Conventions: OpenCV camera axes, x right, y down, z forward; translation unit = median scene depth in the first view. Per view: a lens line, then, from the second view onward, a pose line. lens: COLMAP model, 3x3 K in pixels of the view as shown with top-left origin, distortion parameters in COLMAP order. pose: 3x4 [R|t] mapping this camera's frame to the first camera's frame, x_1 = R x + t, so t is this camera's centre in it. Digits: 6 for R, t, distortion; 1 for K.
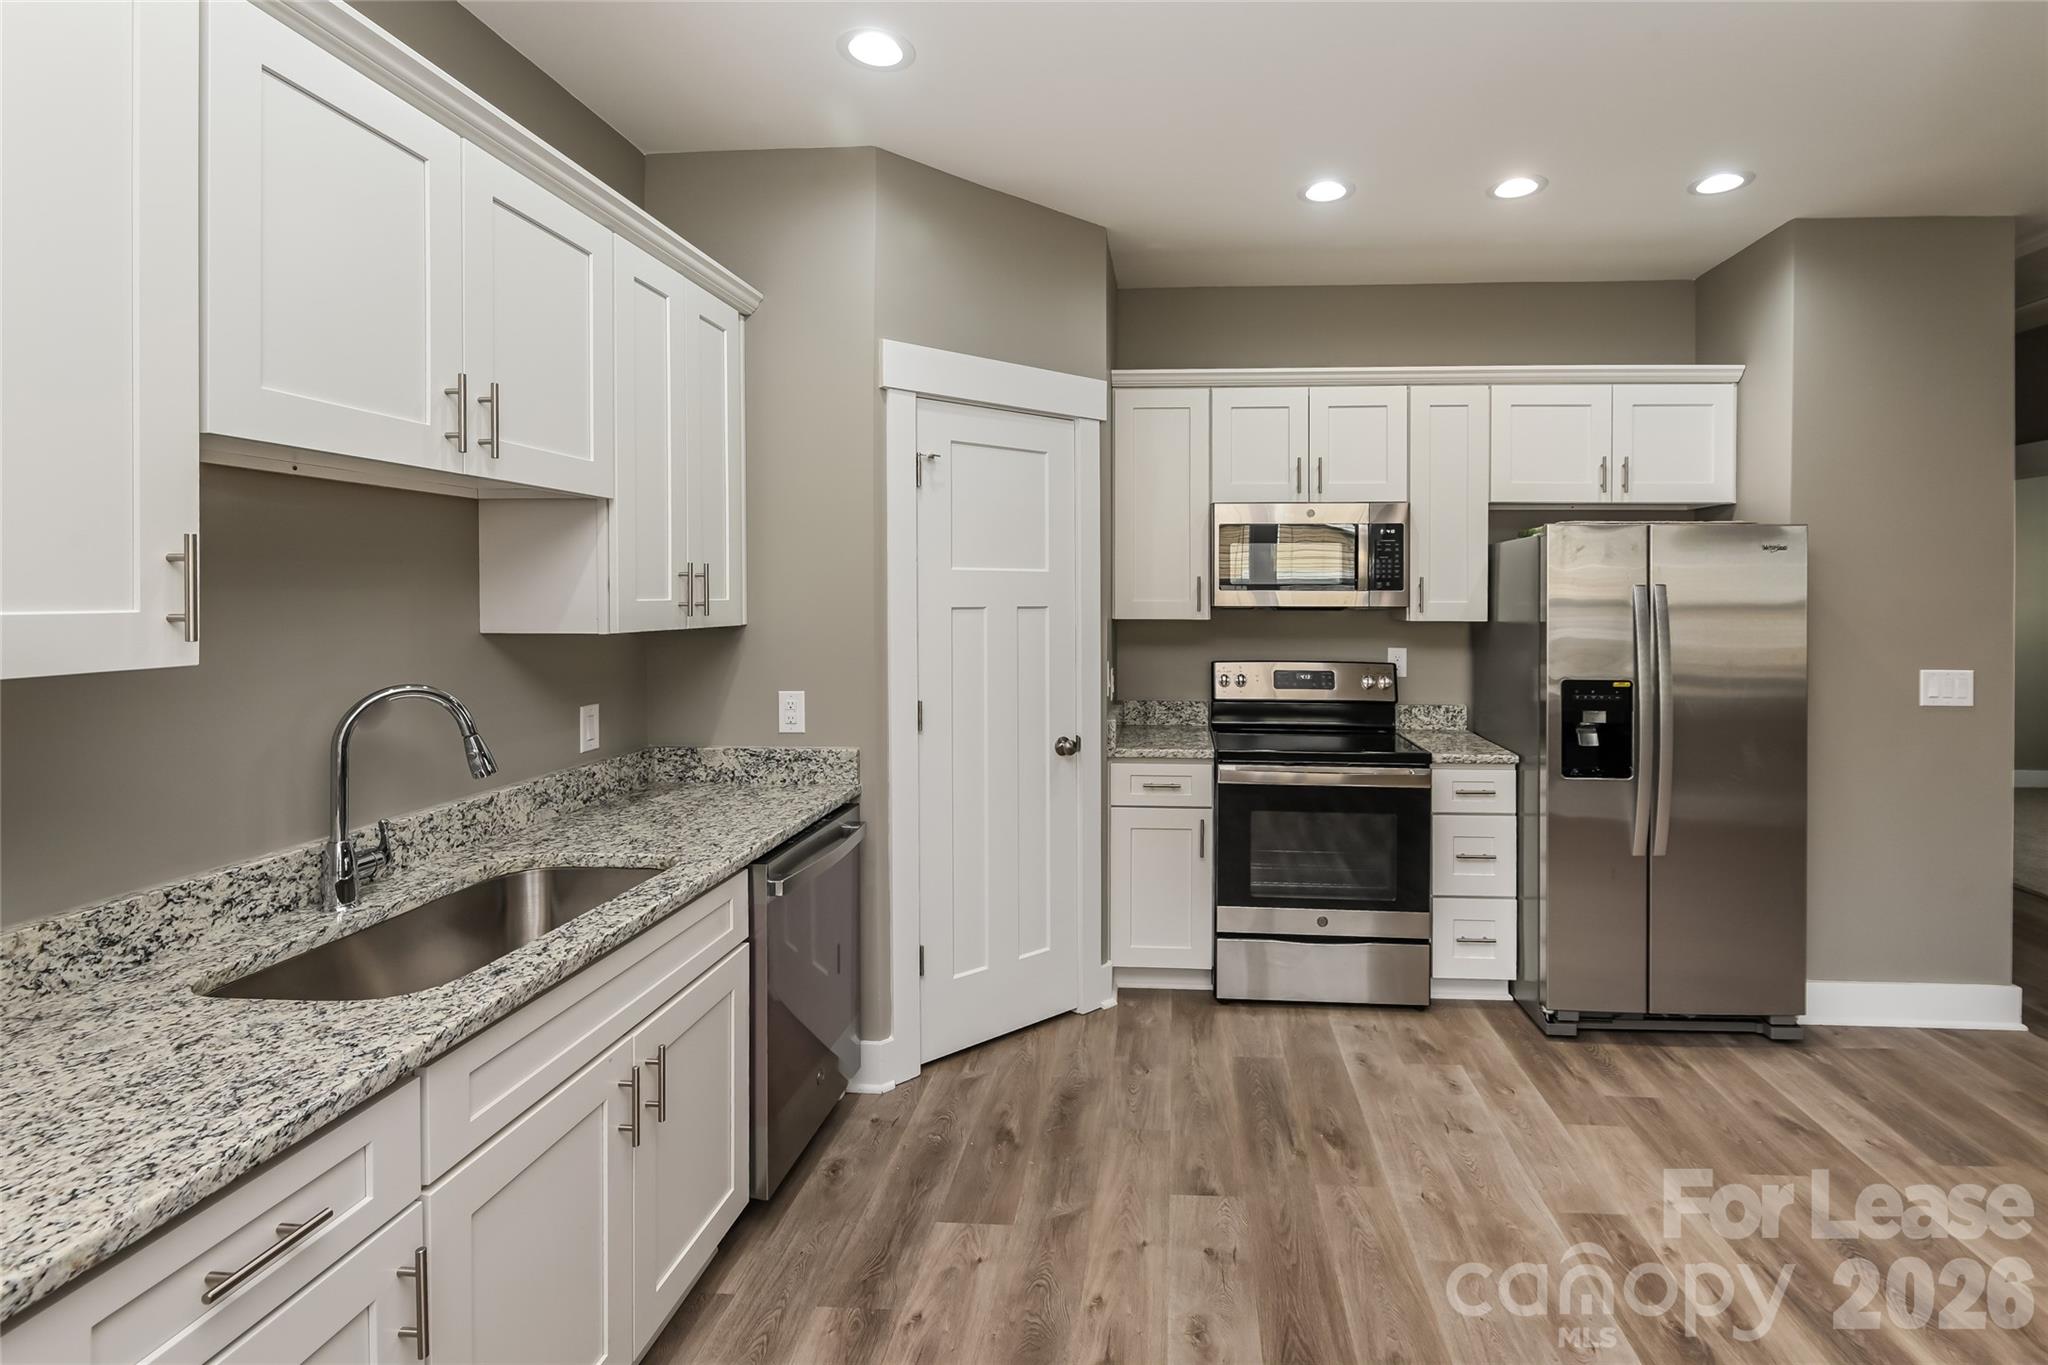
lens RADIAL K [[1012.7, 0, 1024.0], [0, 1012.7, 682.5], [0, 0, 1]] dist [-0.001212, -0.000176]
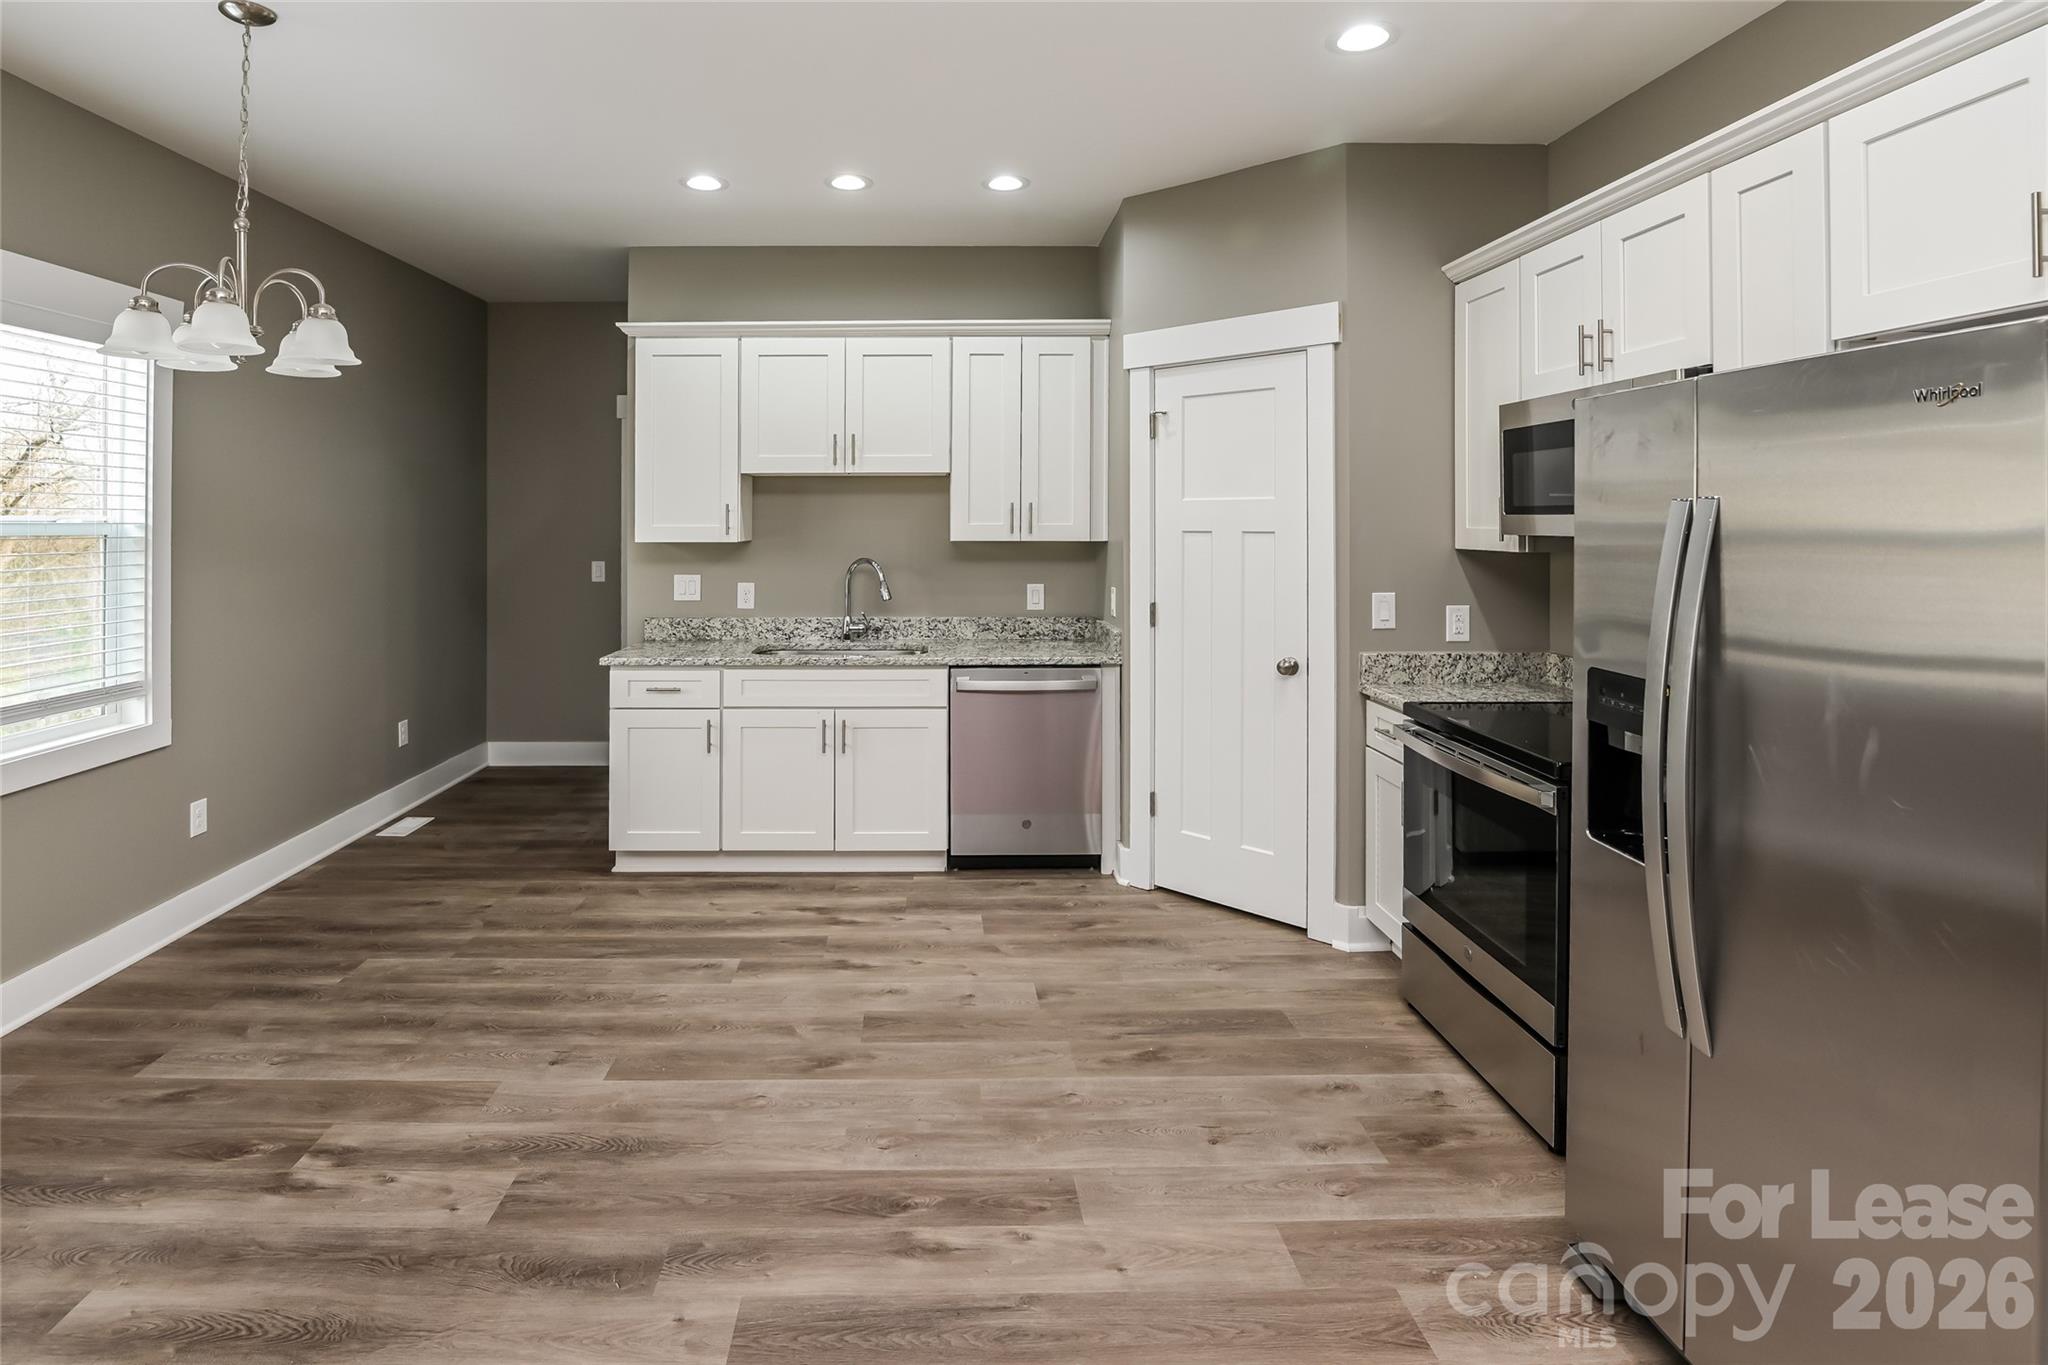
lens RADIAL K [[1012.7, 0, 1024.0], [0, 1012.7, 682.5], [0, 0, 1]] dist [-0.001212, -0.000176]
pose [[0.130433, 0.161785, -0.978168, 1.257722], [-0.090343, 0.984432, 0.150774, -0.069309], [0.987332, 0.068704, 0.143018, 0.710211]]
